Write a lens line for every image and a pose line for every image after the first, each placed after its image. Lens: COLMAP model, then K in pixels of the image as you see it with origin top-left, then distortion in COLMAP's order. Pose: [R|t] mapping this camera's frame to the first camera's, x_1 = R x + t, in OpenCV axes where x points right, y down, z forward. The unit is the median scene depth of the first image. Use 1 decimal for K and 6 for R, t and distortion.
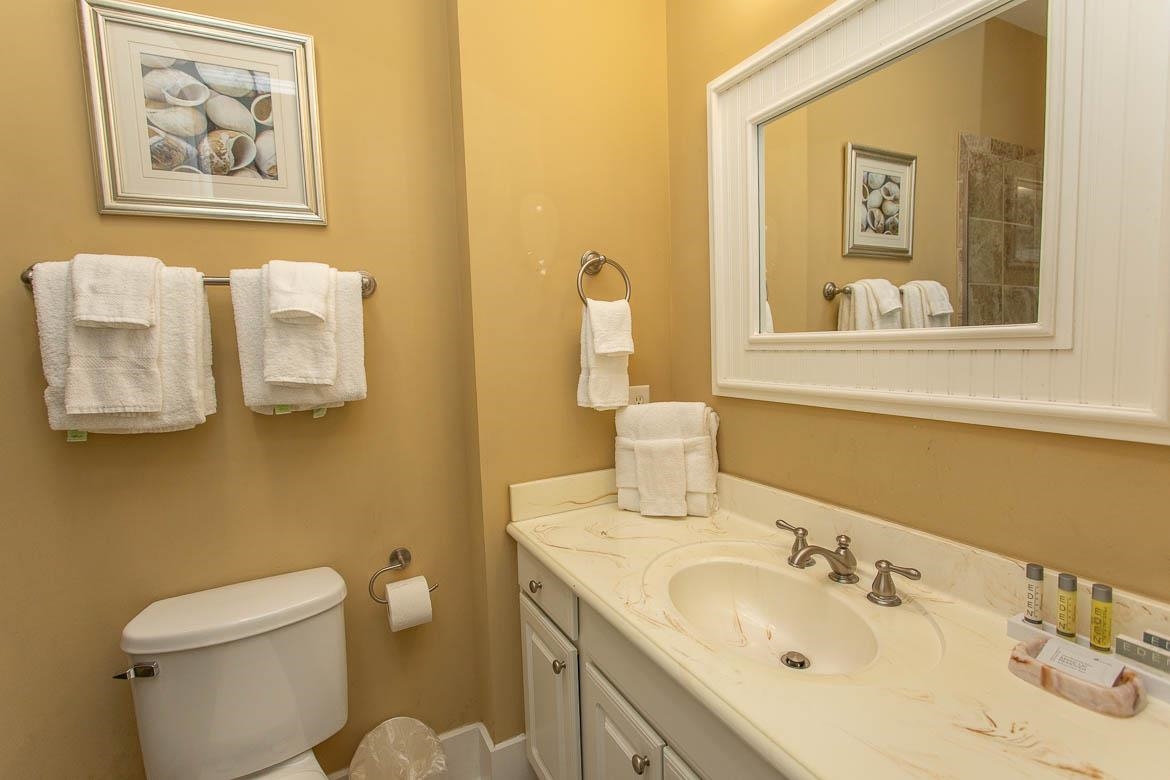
lens RADIAL K [[549.5, 0, 580.9], [0, 549.5, 384.7], [0, 0, 1]] dist [-0.000290, 0.001587]
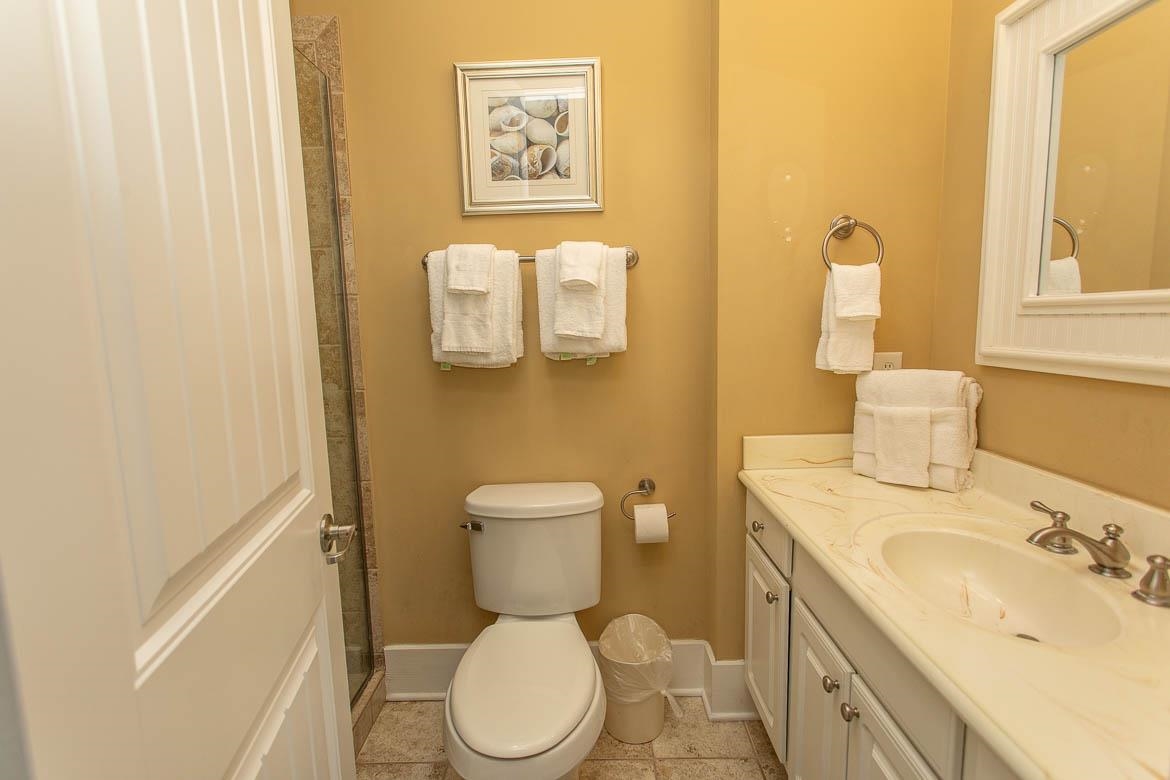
lens RADIAL K [[549.5, 0, 580.9], [0, 549.5, 384.7], [0, 0, 1]] dist [-0.000290, 0.001587]
pose [[0.883155, 0.067488, -0.464201, 0.104937], [-0.044060, 0.997156, 0.061148, 0.031225], [0.467007, -0.033551, 0.883617, -0.147869]]
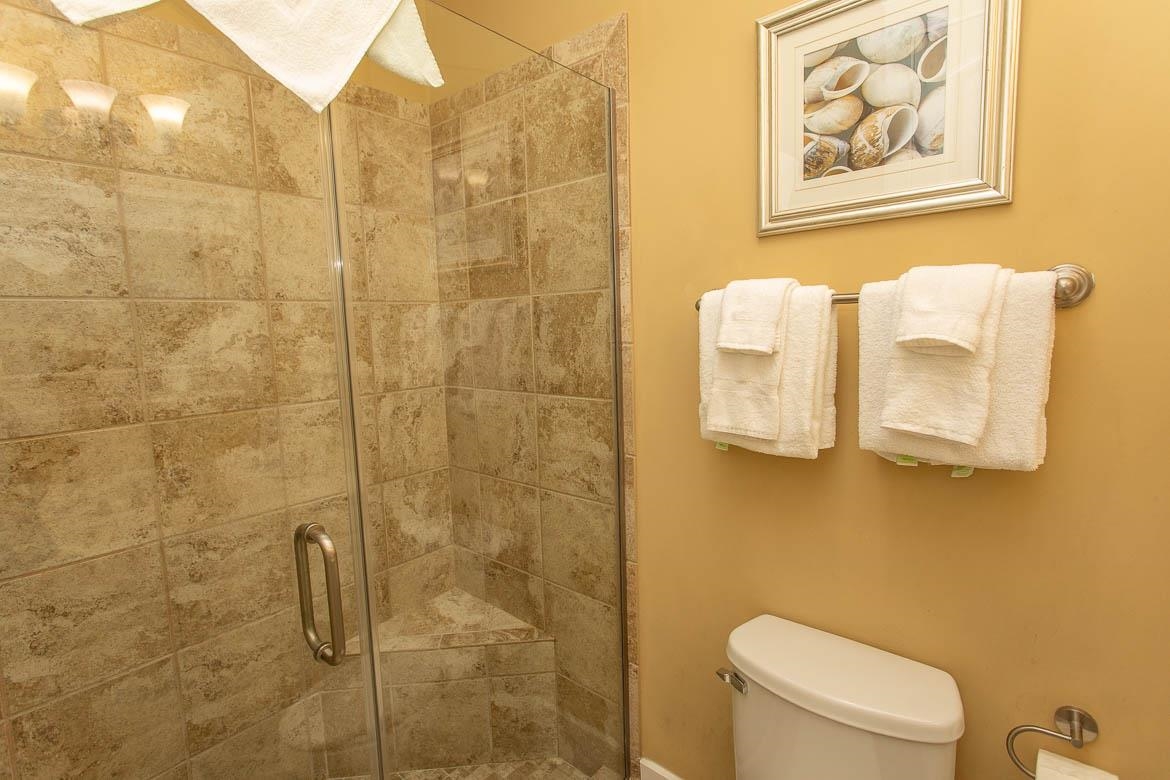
lens RADIAL K [[549.5, 0, 580.9], [0, 549.5, 384.7], [0, 0, 1]] dist [-0.000290, 0.001587]
pose [[0.375072, 0.122779, -0.918829, -0.015736], [-0.061423, 0.992303, 0.107524, -0.116818], [0.924959, 0.016108, 0.379726, 0.282329]]
